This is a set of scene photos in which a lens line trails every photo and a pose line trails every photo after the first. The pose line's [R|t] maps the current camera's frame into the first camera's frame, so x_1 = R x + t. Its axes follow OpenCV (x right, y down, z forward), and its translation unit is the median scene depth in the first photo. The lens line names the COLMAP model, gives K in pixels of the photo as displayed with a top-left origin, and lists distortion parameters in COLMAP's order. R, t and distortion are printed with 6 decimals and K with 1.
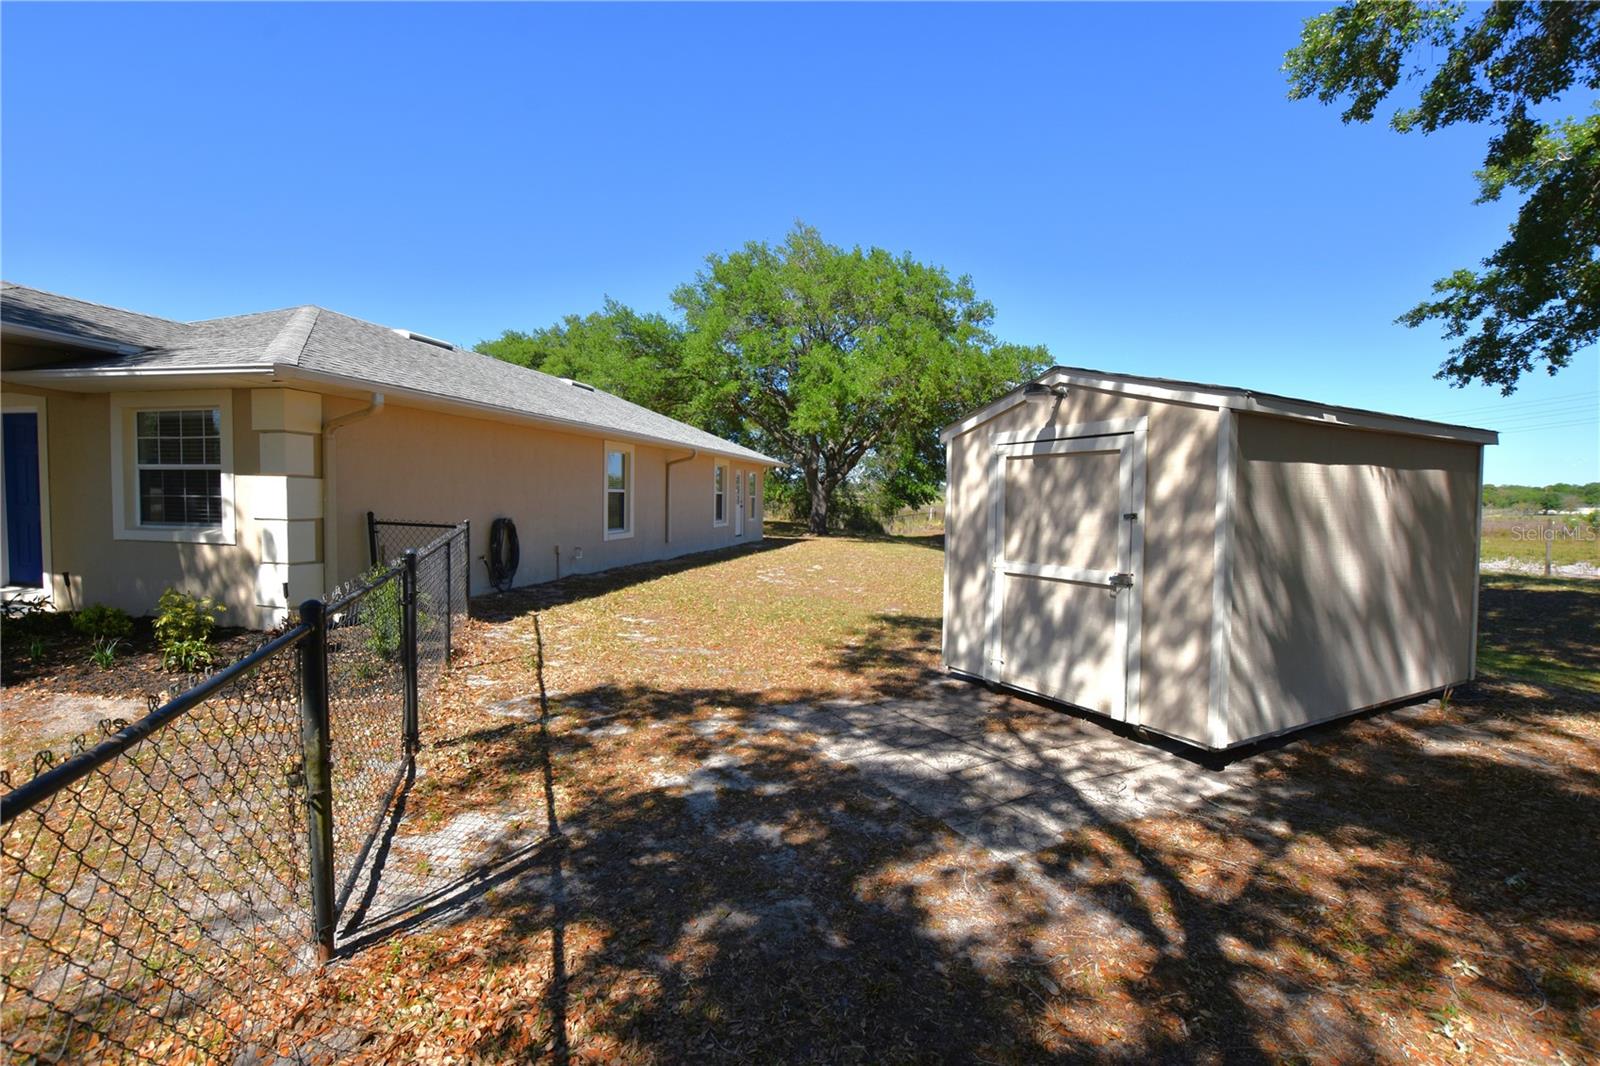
lens RADIAL K [[692.1, 0, 800.0], [0, 692.1, 533.0], [0, 0, 1]] dist [0.000745, 0.000151]
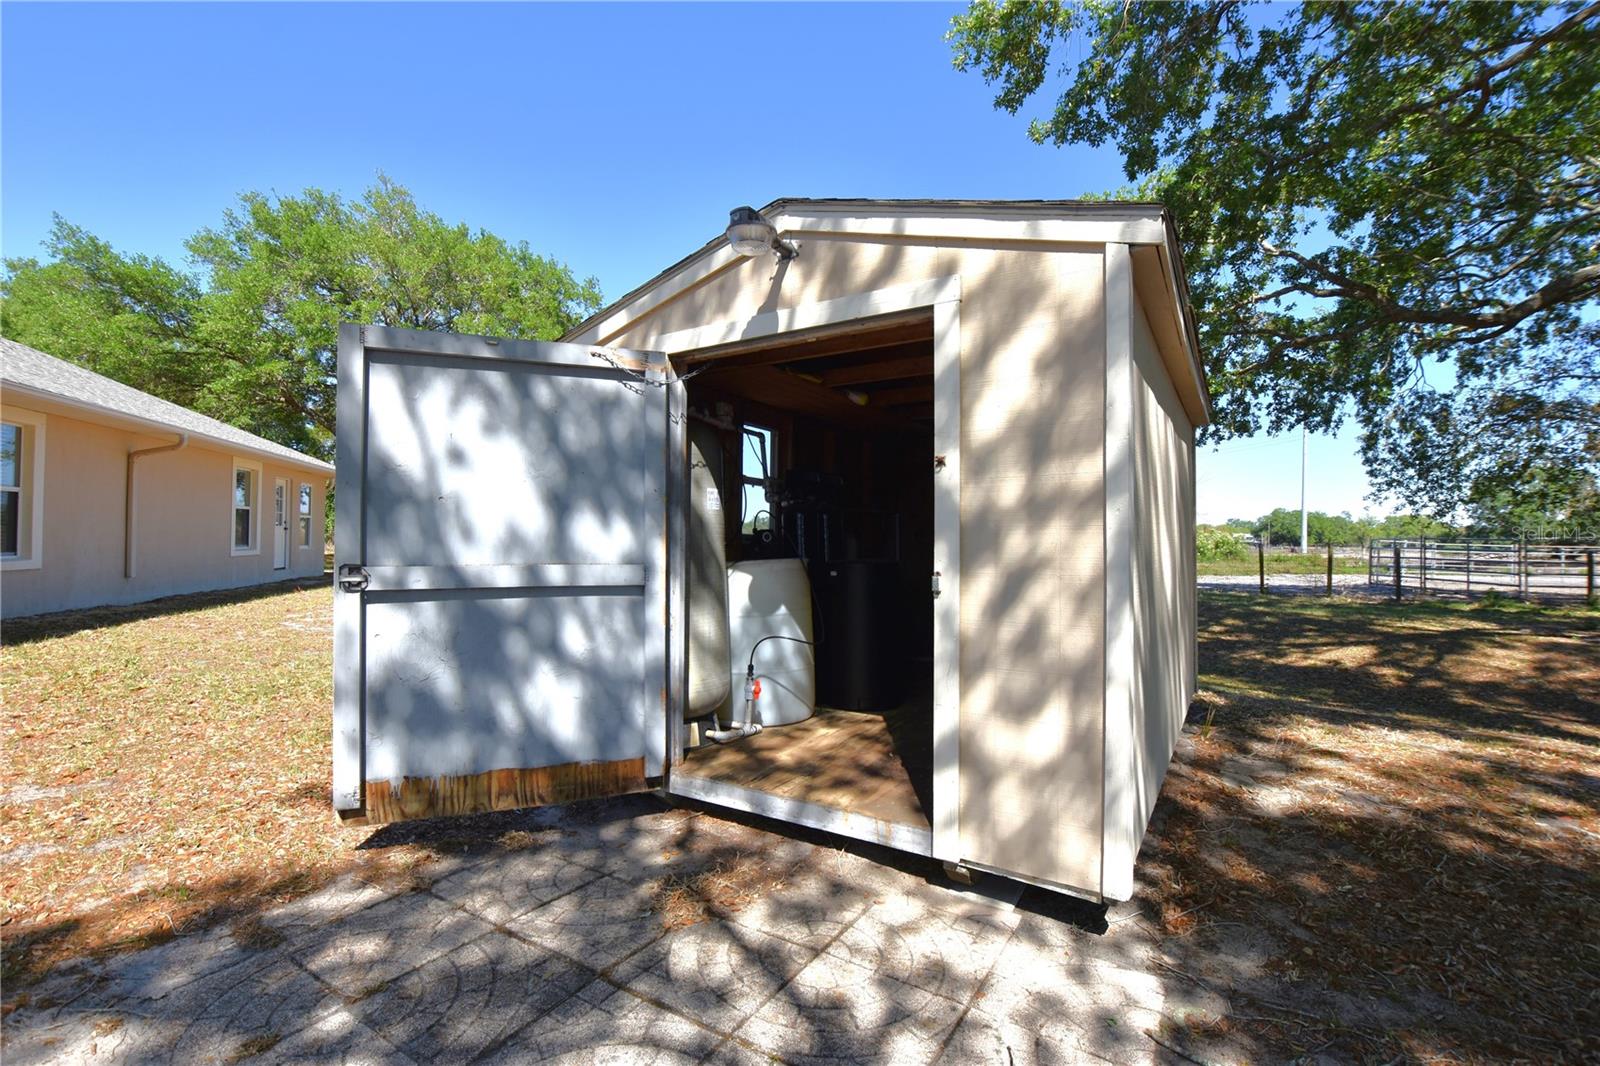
lens RADIAL K [[710.8, 0, 791.9], [0, 710.8, 536.7], [0, 0, 1]] dist [-0.026989, 0.000835]
pose [[0.872323, 0.005379, 0.488900, 0.030799], [0.015531, 0.999130, -0.038705, 0.010767], [-0.488683, 0.041356, 0.871481, 0.144007]]
